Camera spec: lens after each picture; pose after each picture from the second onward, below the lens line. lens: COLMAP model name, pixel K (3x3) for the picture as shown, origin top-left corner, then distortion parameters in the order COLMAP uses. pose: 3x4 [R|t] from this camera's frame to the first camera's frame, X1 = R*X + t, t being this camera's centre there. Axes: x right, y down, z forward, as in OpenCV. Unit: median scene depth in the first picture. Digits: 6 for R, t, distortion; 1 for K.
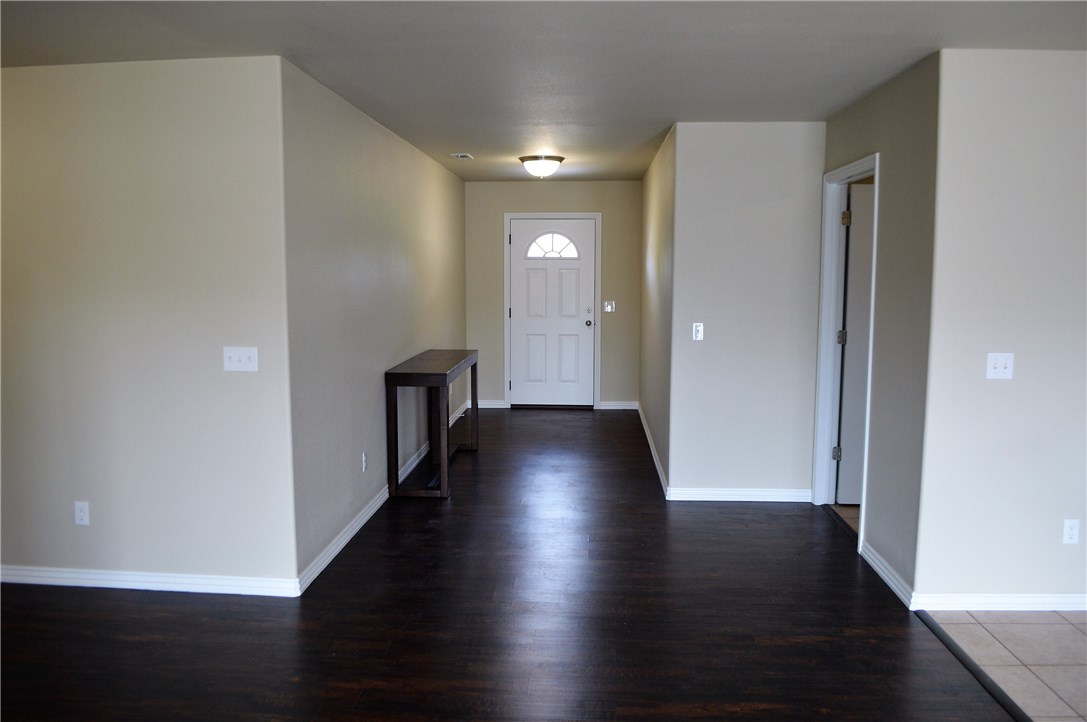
lens RADIAL K [[863.6, 0, 529.0], [0, 863.6, 370.5], [0, 0, 1]] dist [-0.076744, -0.002240]
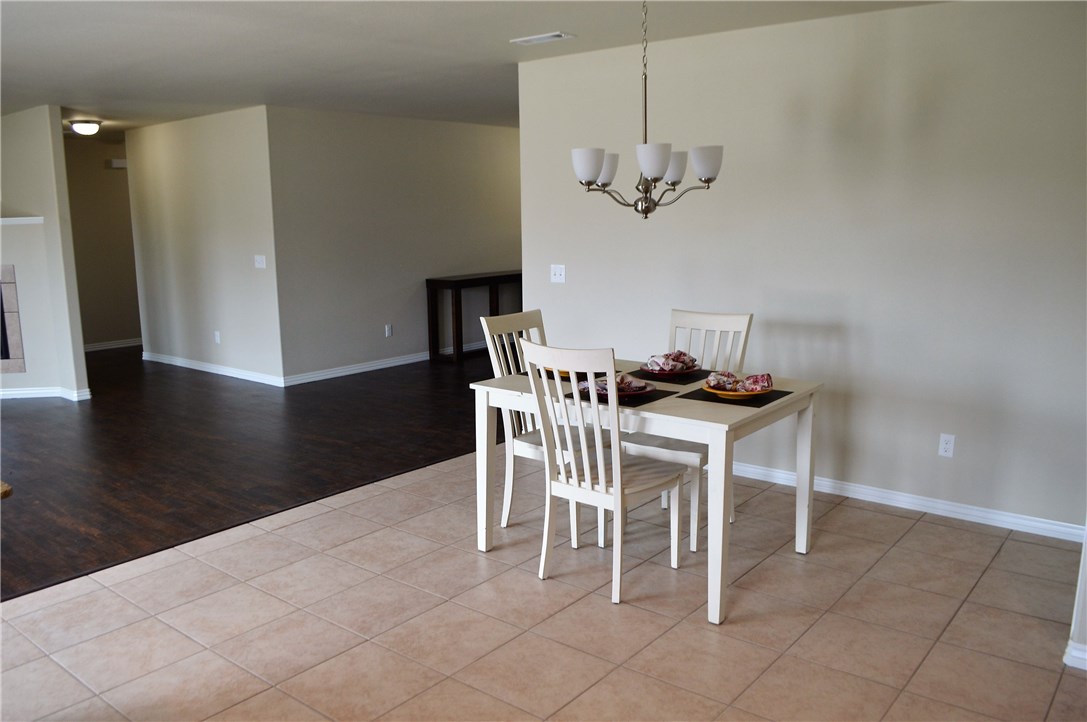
lens RADIAL K [[863.6, 0, 529.0], [0, 863.6, 370.5], [0, 0, 1]] dist [-0.076744, -0.002240]
pose [[0.816810, 0.092199, -0.569491, 1.298842], [-0.051745, 0.994877, 0.086850, 0.032287], [0.574581, -0.041472, 0.817396, -0.258605]]
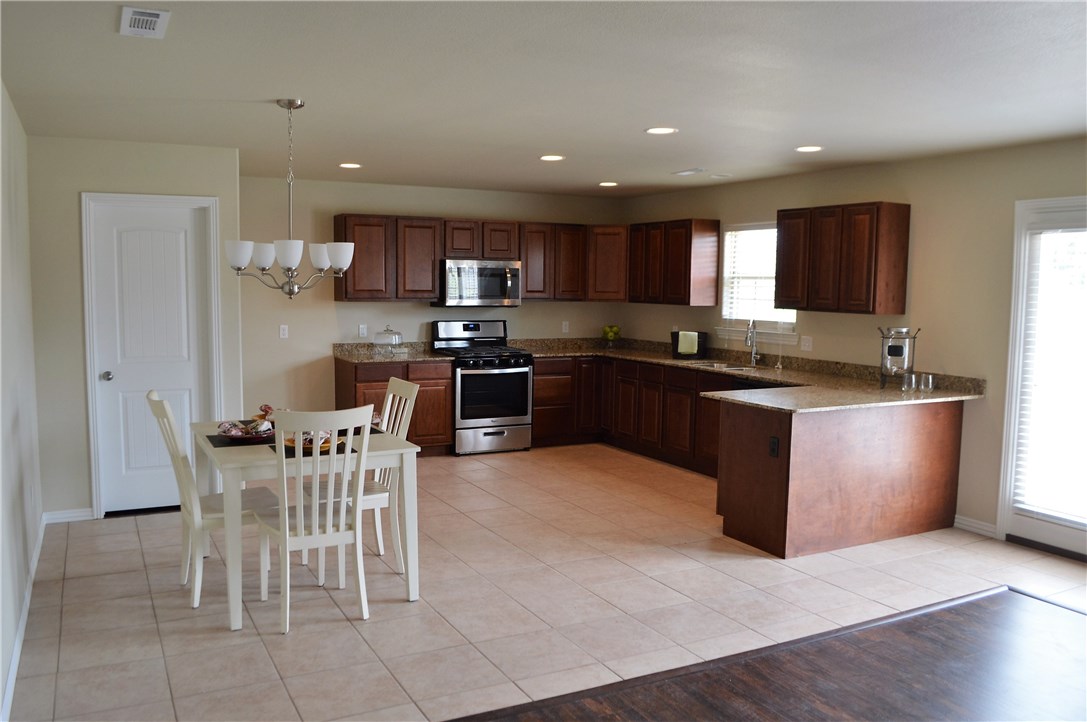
lens RADIAL K [[863.6, 0, 529.0], [0, 863.6, 370.5], [0, 0, 1]] dist [-0.076744, -0.002240]
pose [[-0.522658, -0.089256, 0.847857, -0.248713], [0.086803, 0.983765, 0.157073, -0.112571], [-0.848112, 0.155692, -0.506425, 0.888618]]
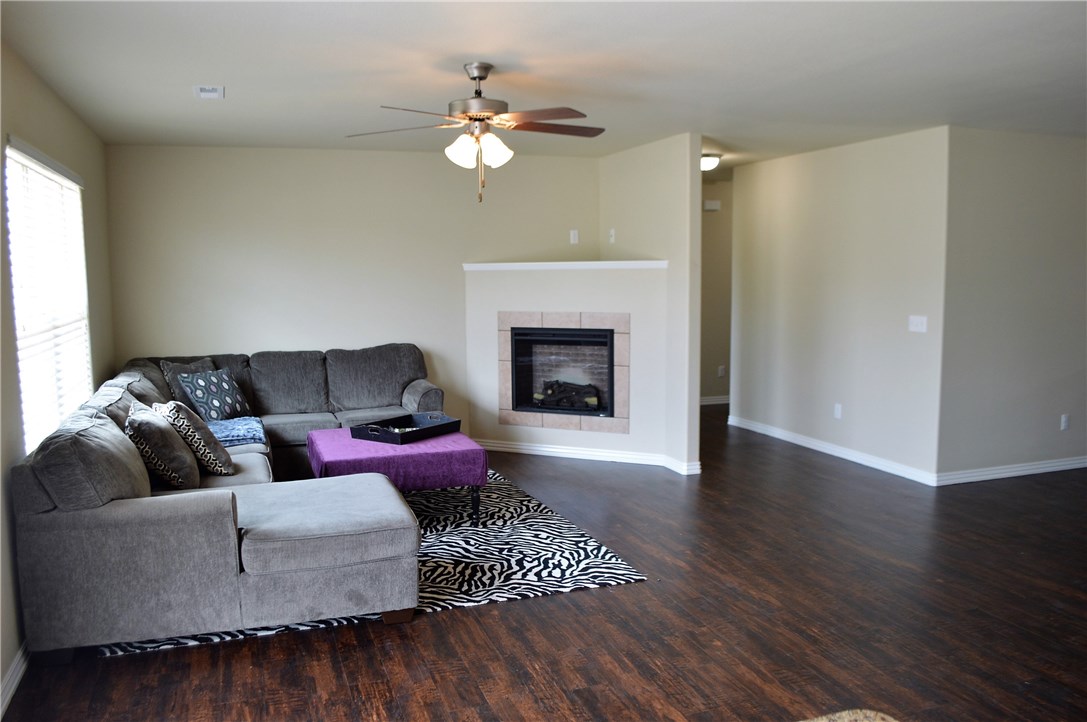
lens RADIAL K [[863.6, 0, 529.0], [0, 863.6, 370.5], [0, 0, 1]] dist [-0.076744, -0.002240]
pose [[0.397134, 0.105166, -0.911715, 0.786429], [-0.098356, 0.992569, 0.071650, 0.029167], [0.912475, 0.061218, 0.404526, -0.254877]]
